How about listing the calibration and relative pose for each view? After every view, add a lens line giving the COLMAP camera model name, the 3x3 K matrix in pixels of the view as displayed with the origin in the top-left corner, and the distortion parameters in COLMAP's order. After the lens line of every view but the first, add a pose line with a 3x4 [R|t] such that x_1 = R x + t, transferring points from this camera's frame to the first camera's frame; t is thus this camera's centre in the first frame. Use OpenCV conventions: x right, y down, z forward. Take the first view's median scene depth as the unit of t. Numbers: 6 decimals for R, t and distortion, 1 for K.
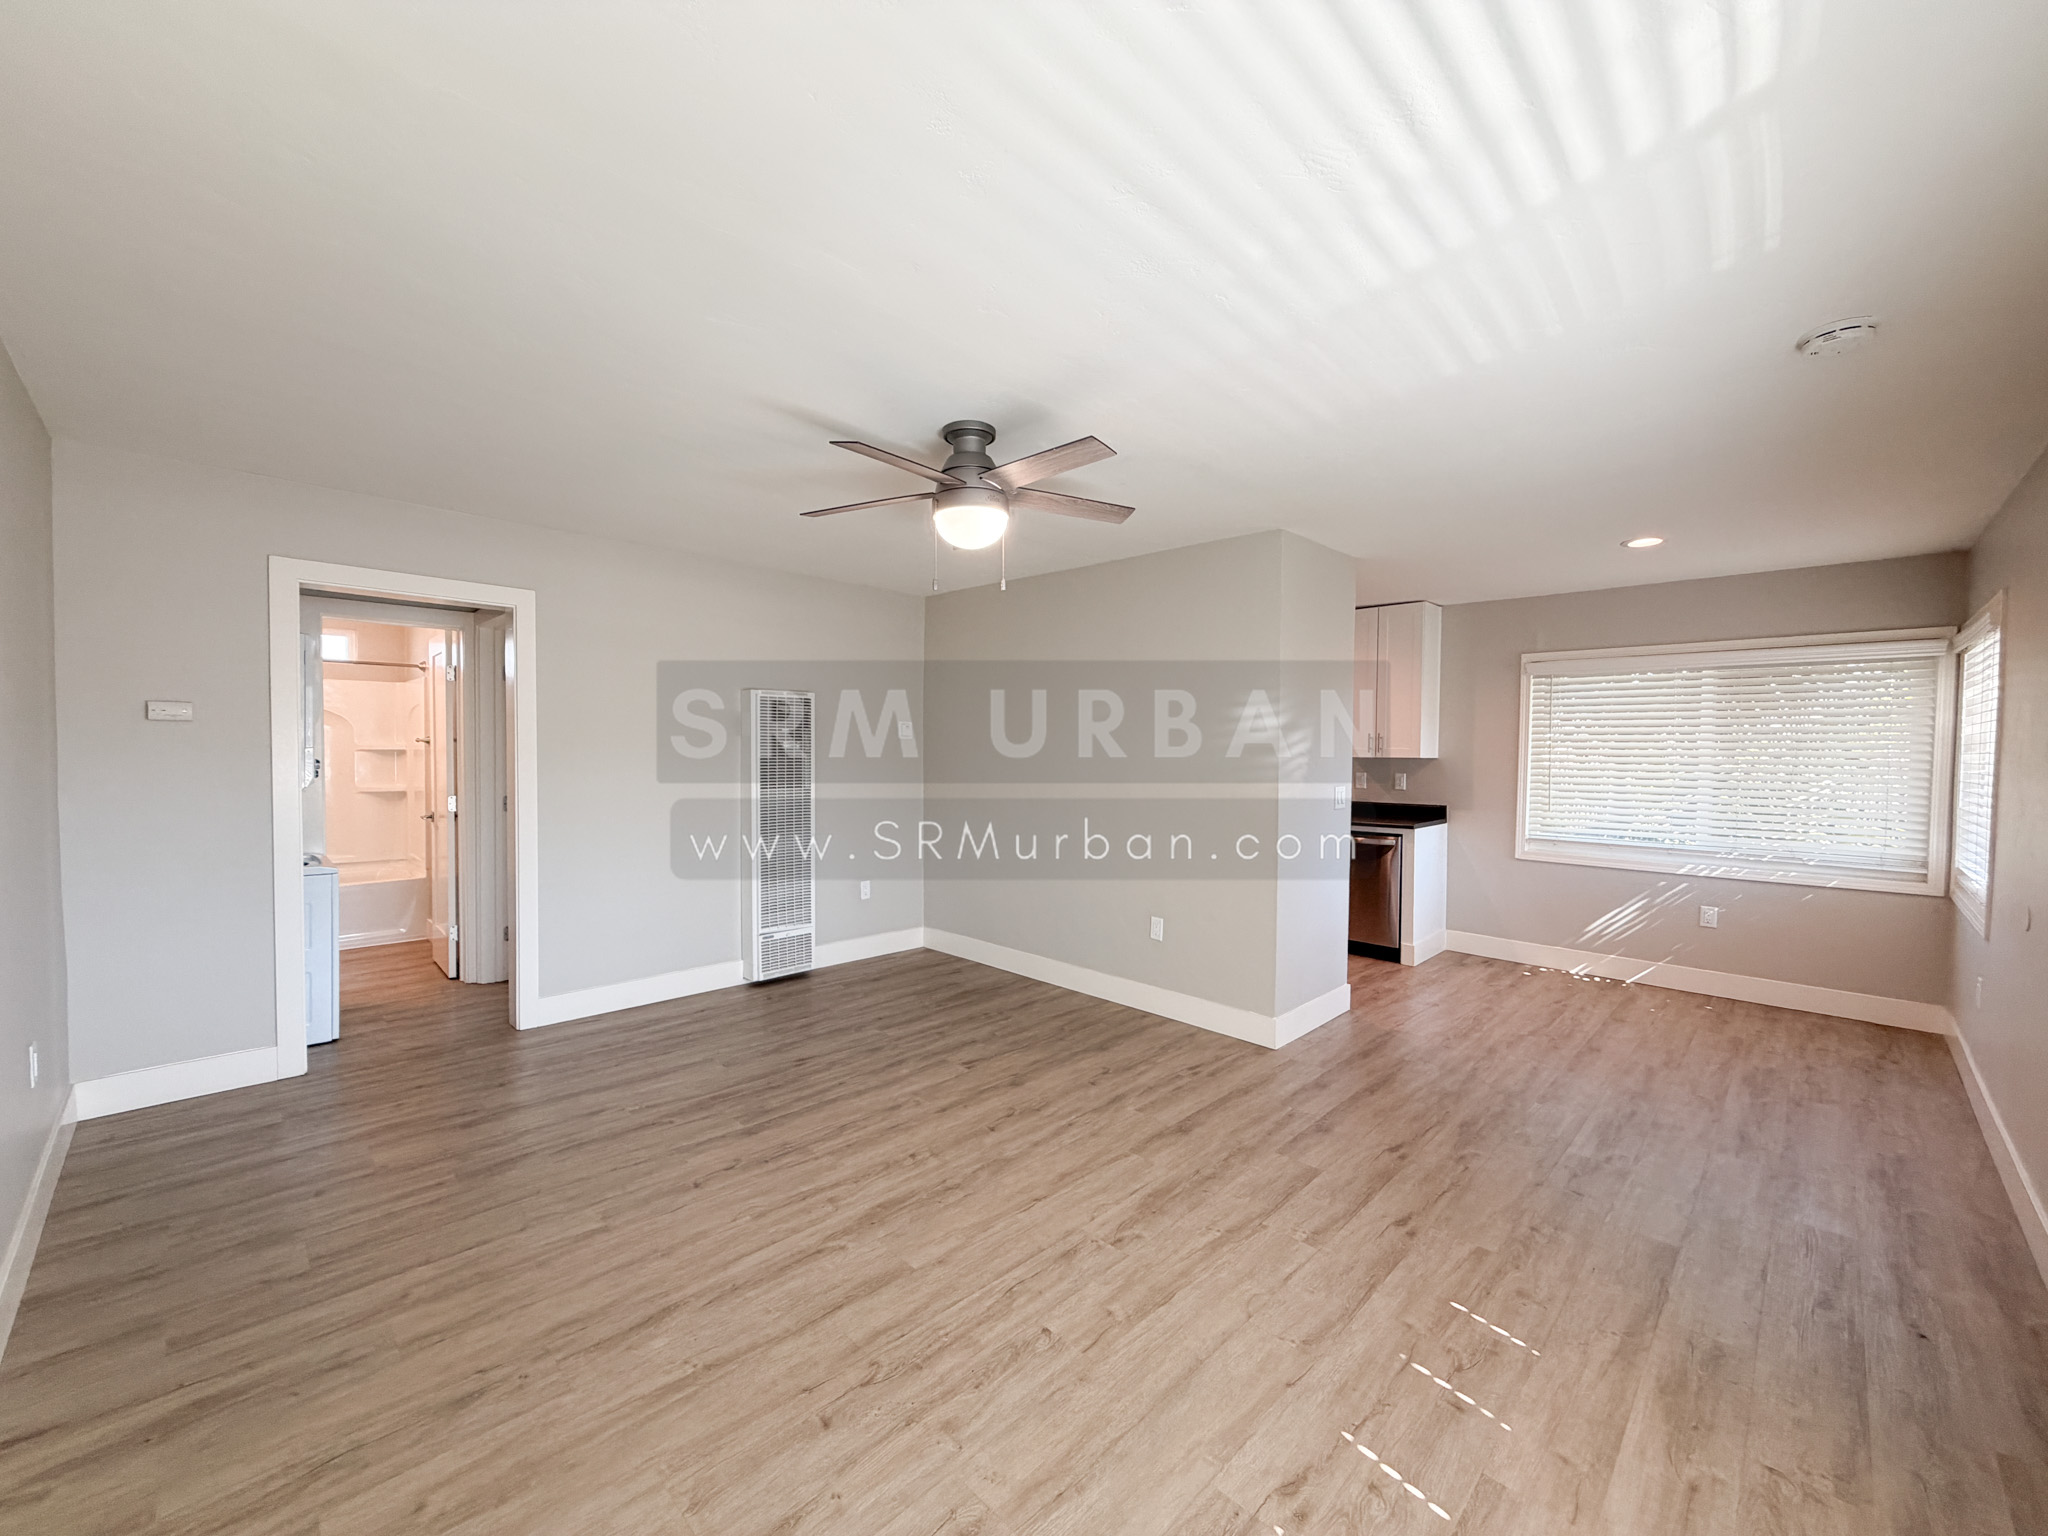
lens RADIAL K [[819.1, 0, 1014.9], [0, 819.1, 774.5], [0, 0, 1]] dist [0.002101, 0.000038]
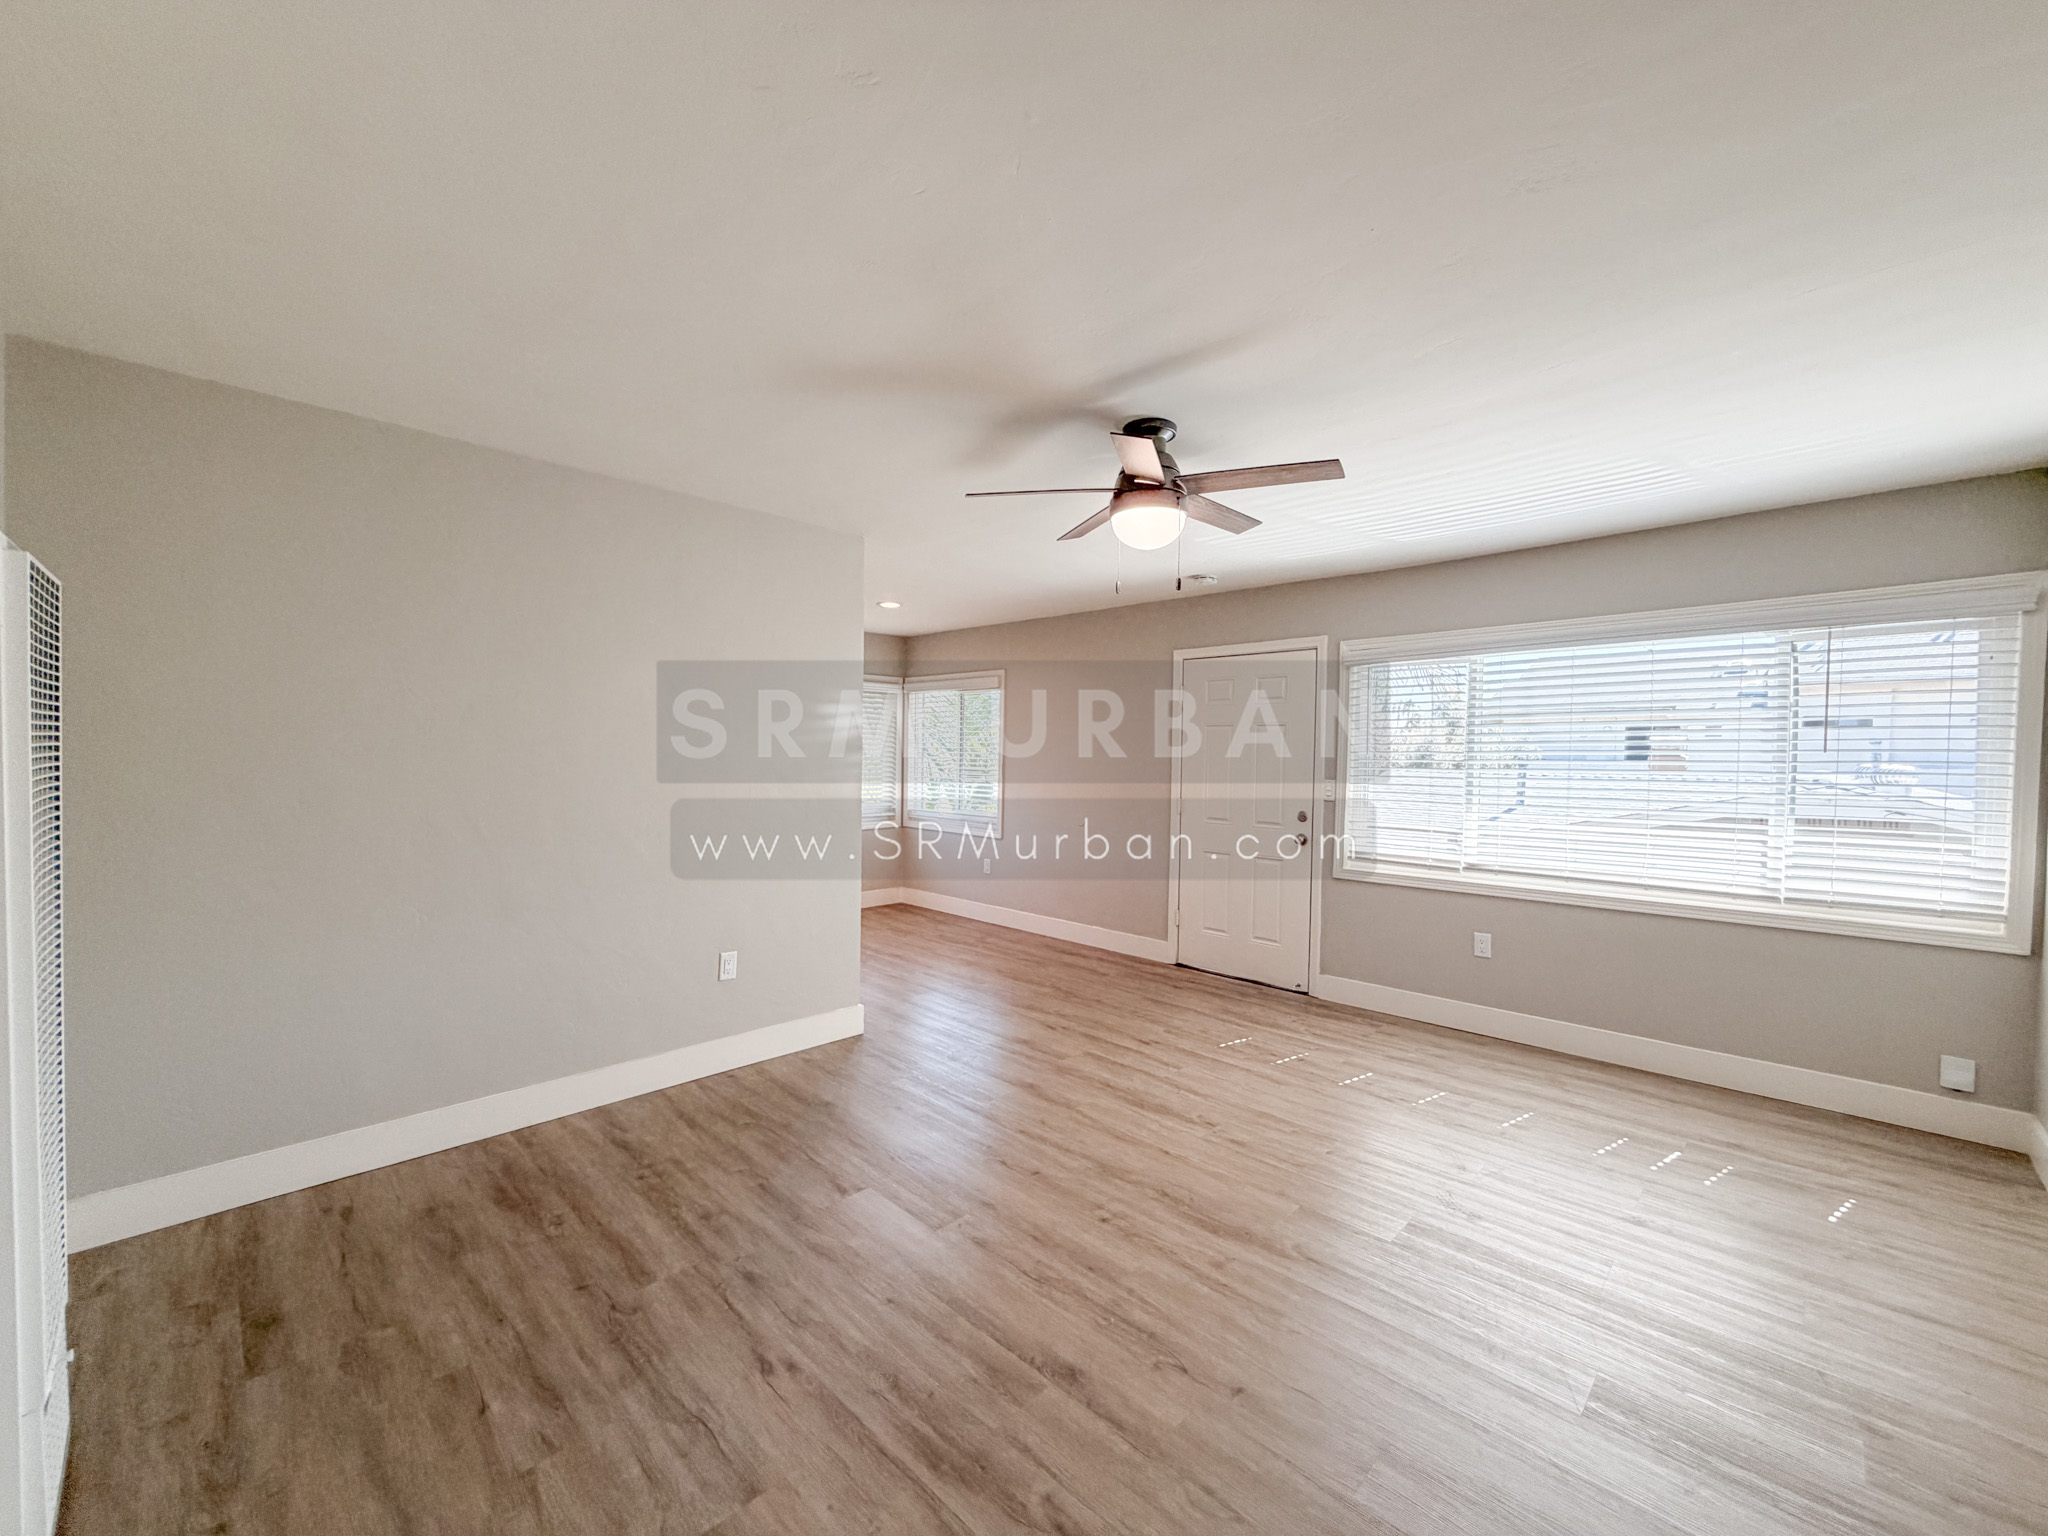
lens RADIAL K [[811.6, 0, 1024.0], [0, 811.6, 768.0], [0, 0, 1]] dist [0.000334, -0.000097]
pose [[-0.006381, -0.028600, 0.999571, -0.711631], [0.023218, 0.999317, 0.028741, -0.028897], [-0.999710, 0.023391, -0.005713, 0.792506]]
